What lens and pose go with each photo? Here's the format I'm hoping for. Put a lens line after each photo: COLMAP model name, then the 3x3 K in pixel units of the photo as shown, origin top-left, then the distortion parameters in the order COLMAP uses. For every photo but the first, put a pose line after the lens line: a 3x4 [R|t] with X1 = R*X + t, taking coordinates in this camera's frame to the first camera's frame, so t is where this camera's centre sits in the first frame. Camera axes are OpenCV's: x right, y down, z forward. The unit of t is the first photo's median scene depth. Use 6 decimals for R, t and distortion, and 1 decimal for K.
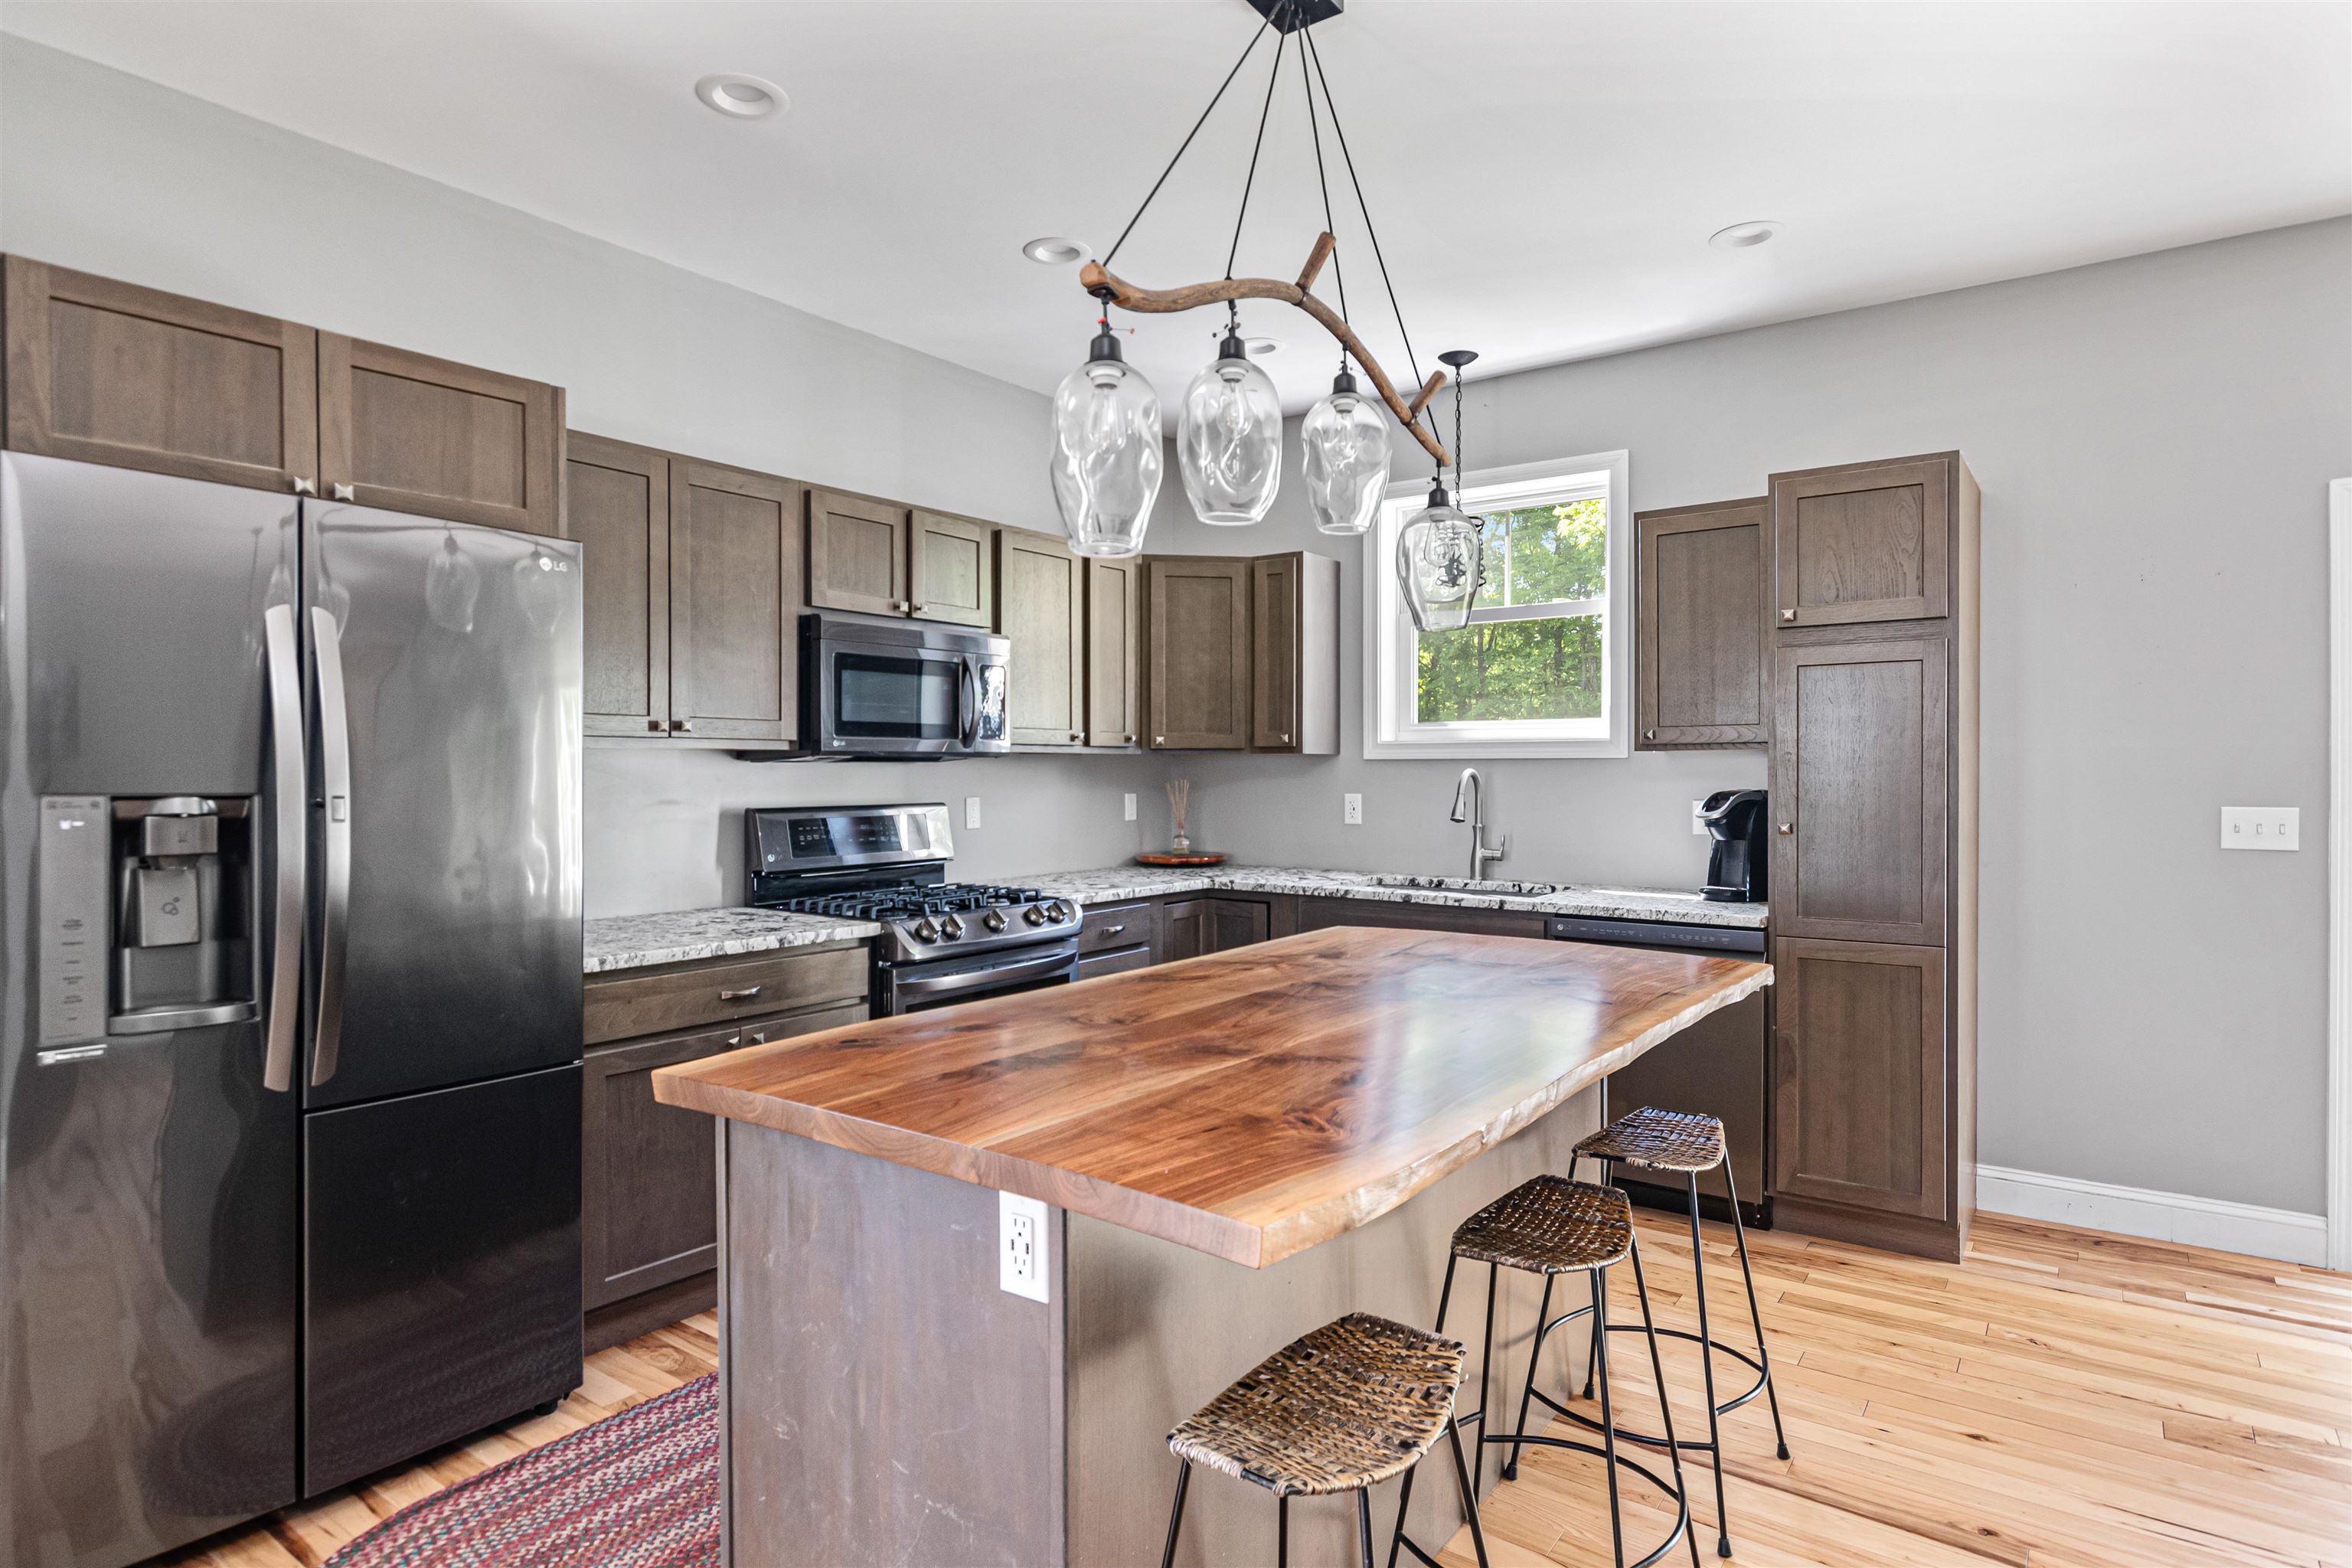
lens RADIAL K [[1271.4, 0, 1169.3], [0, 1271.4, 781.4], [0, 0, 1]] dist [-0.002666, -0.000073]
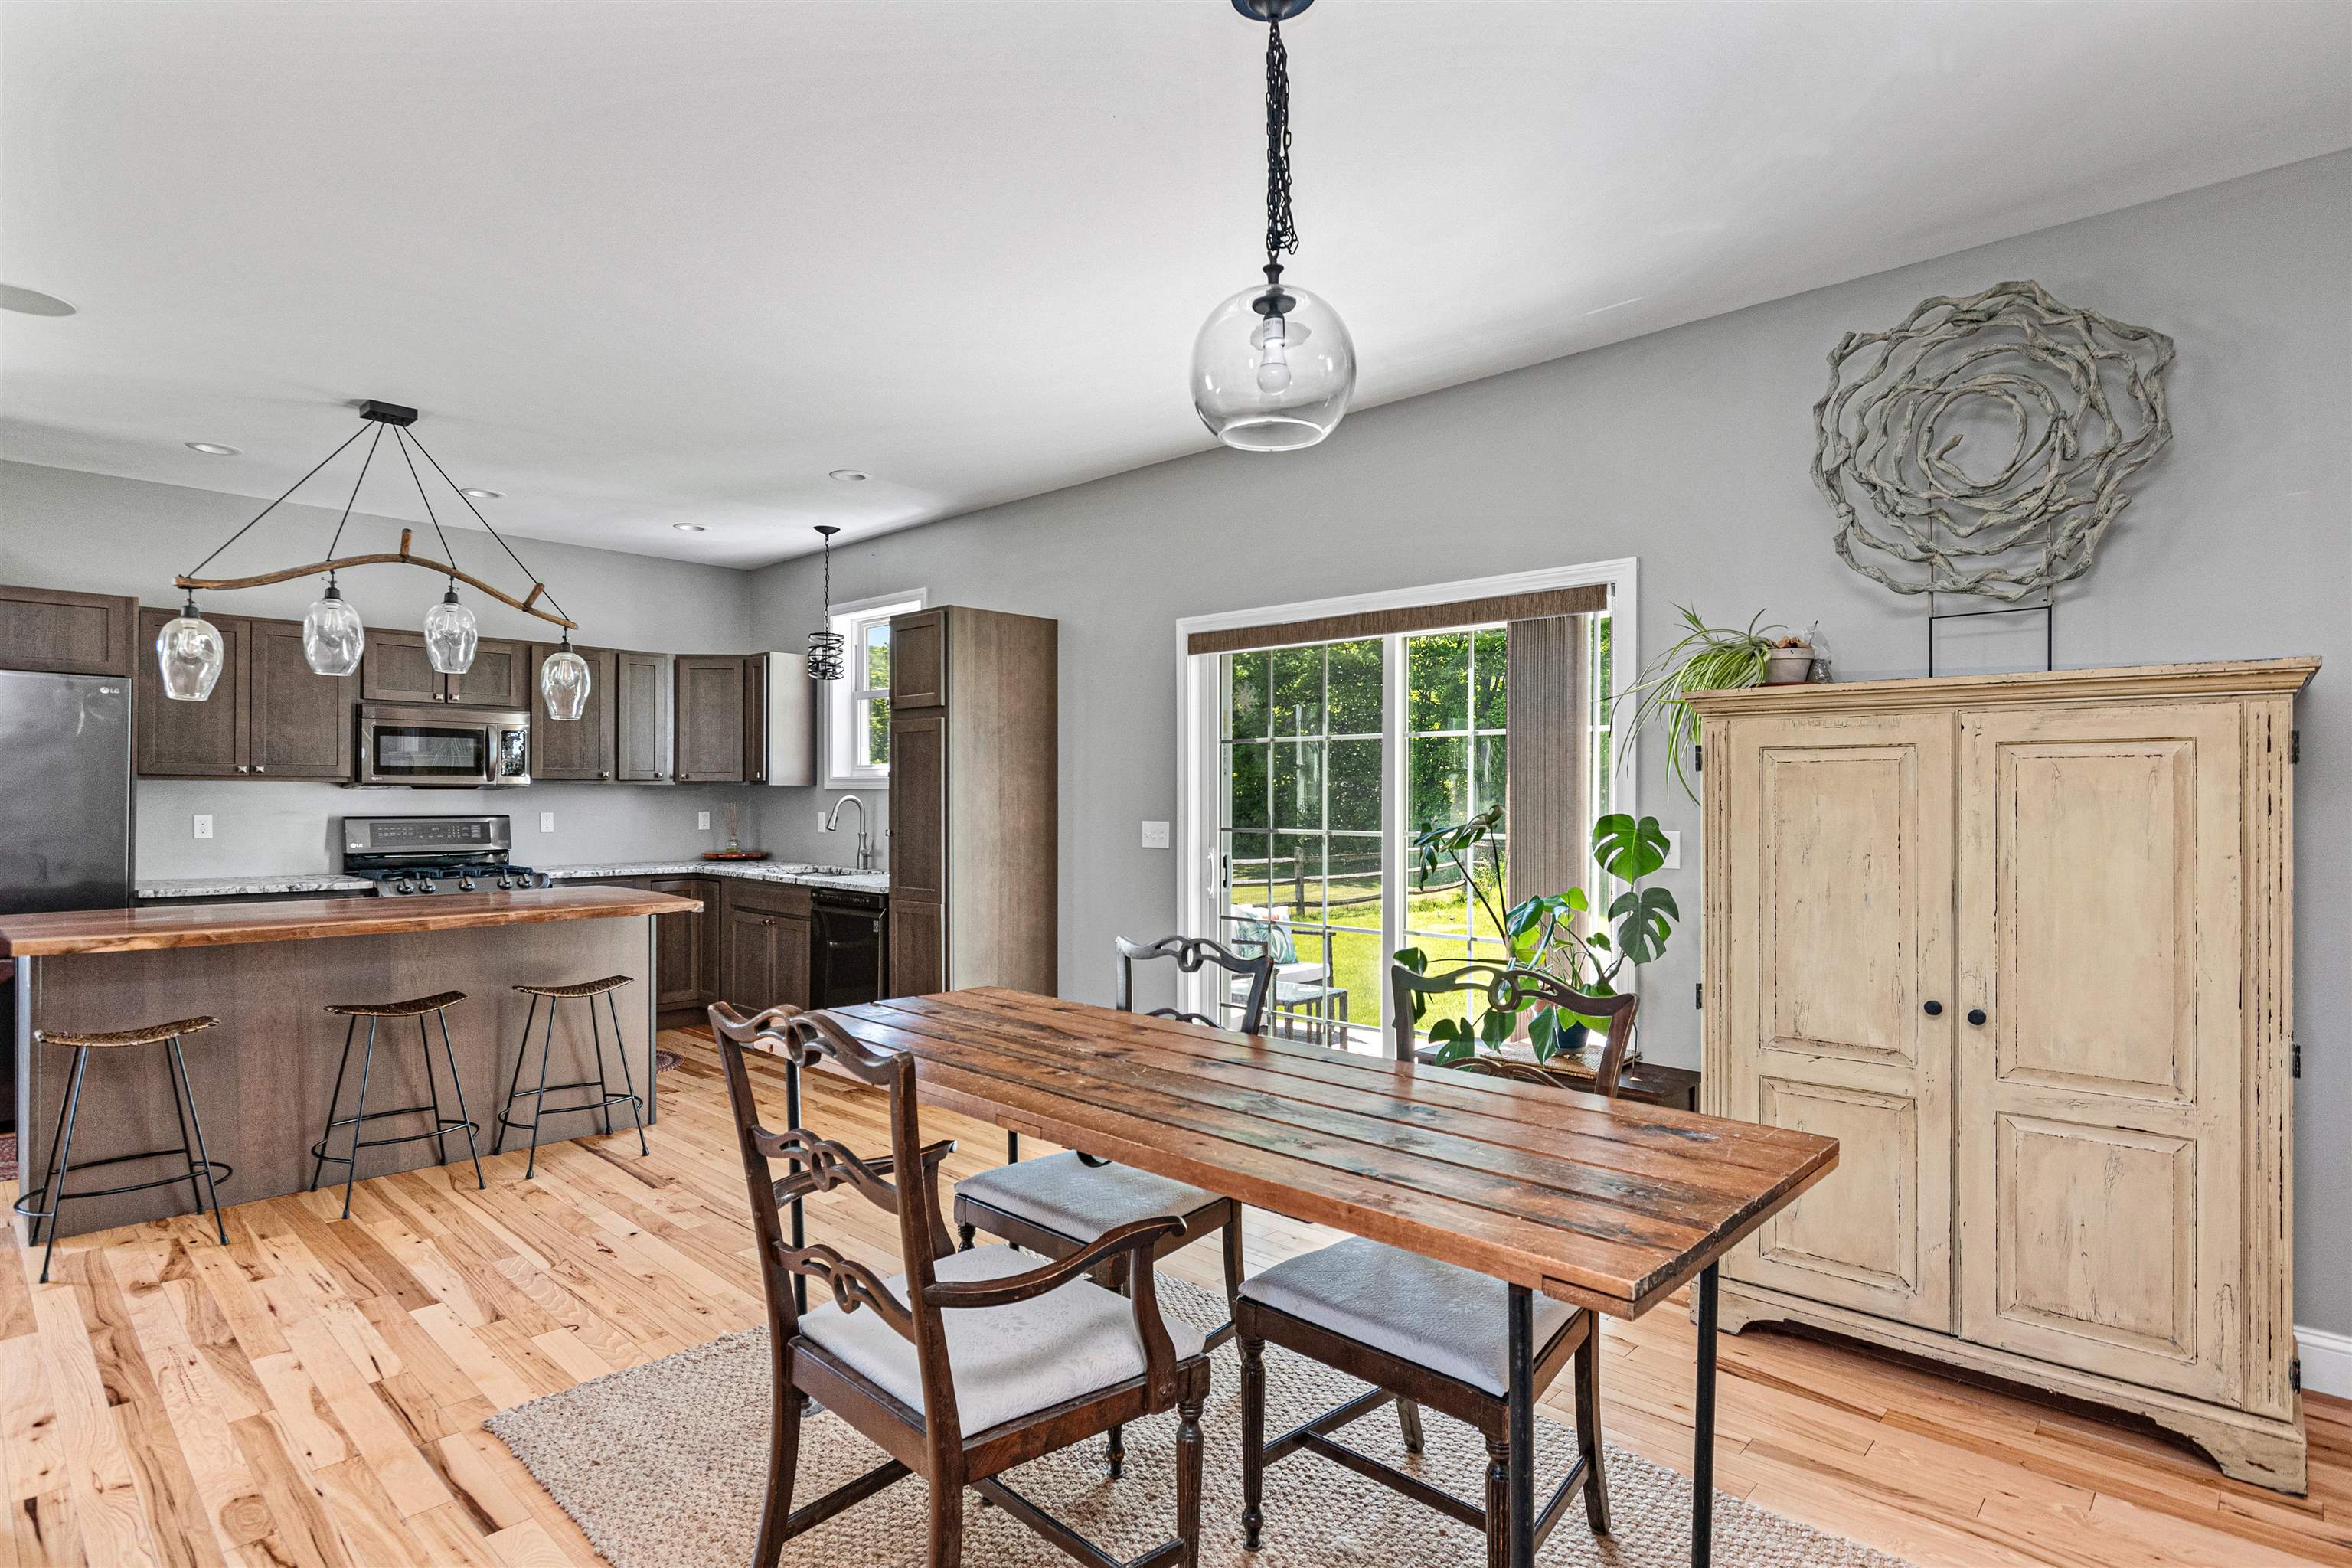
lens RADIAL K [[1191.1, 0, 1168.0], [0, 1191.1, 797.1], [0, 0, 1]] dist [-0.003037, -0.000367]
pose [[0.992331, 0.004968, -0.123507, 1.014268], [-0.006126, 0.999941, -0.008994, 0.002853], [0.123455, 0.009682, 0.992303, -0.470011]]
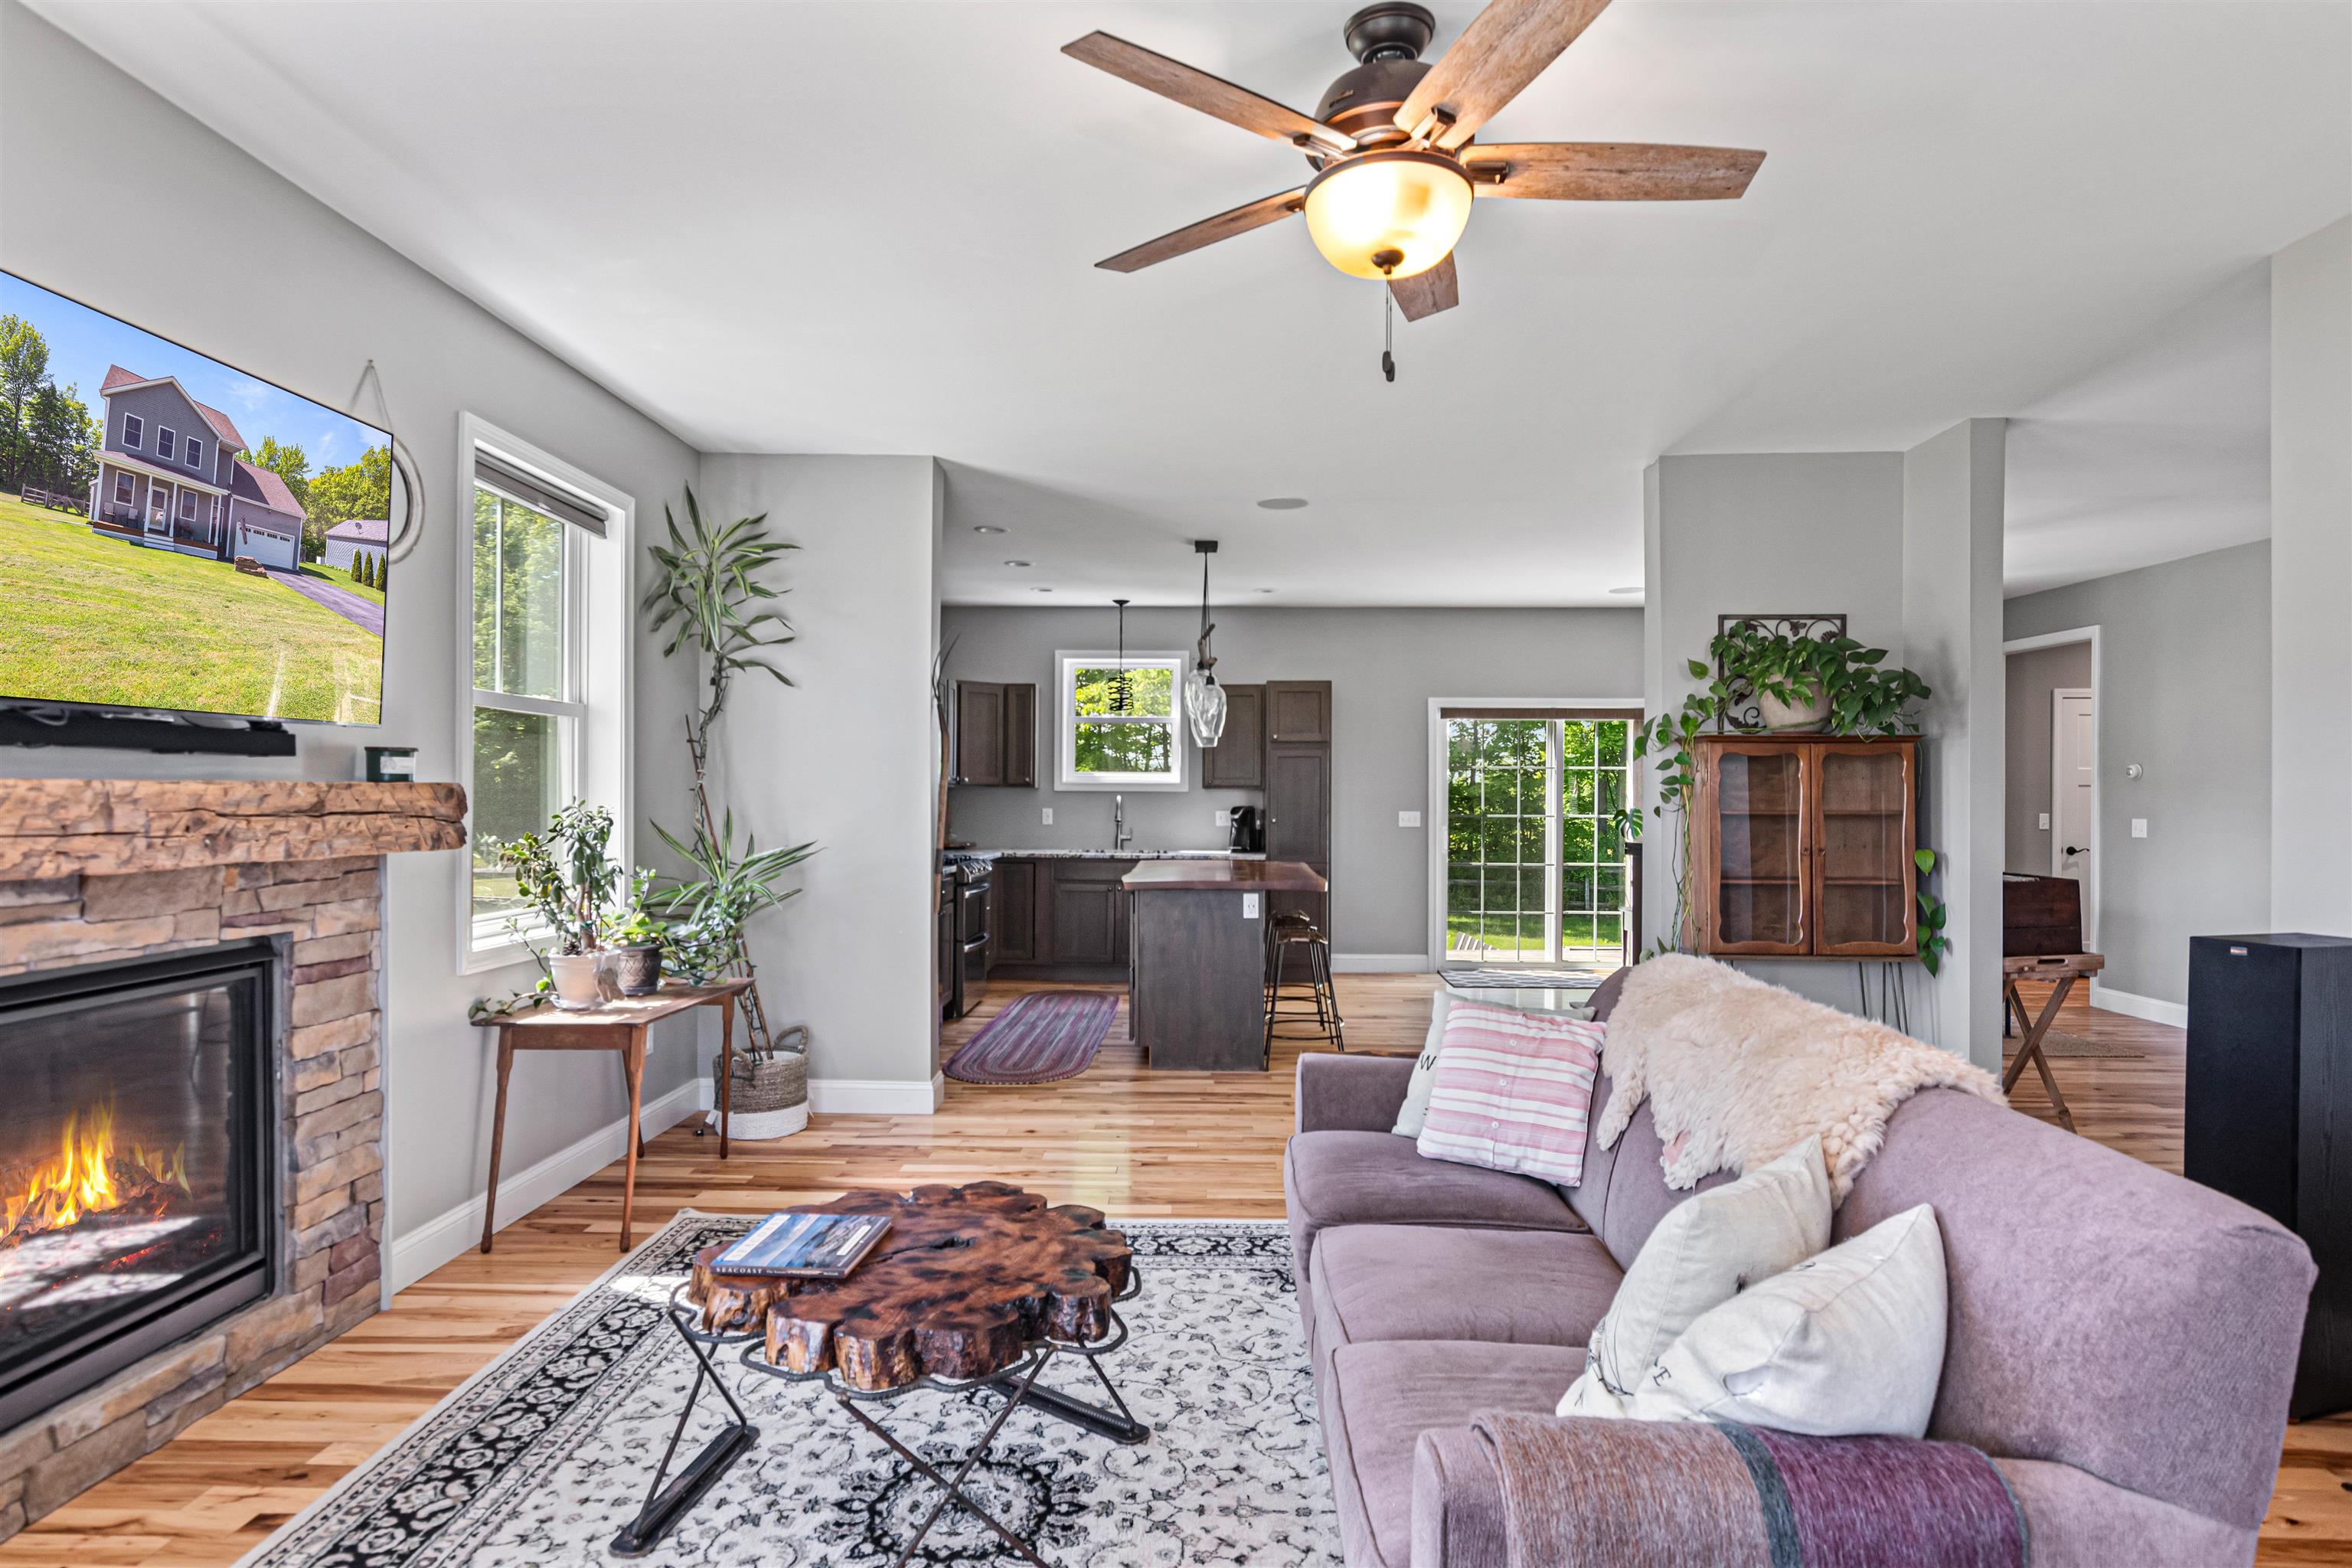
lens RADIAL K [[1258.6, 0, 1170.7], [0, 1258.6, 788.7], [0, 0, 1]] dist [-0.003459, 0.000240]
pose [[0.824570, 0.008428, 0.565696, -1.097964], [-0.000951, 0.999908, -0.013511, 0.007464], [-0.565758, 0.010603, 0.824503, -0.950466]]
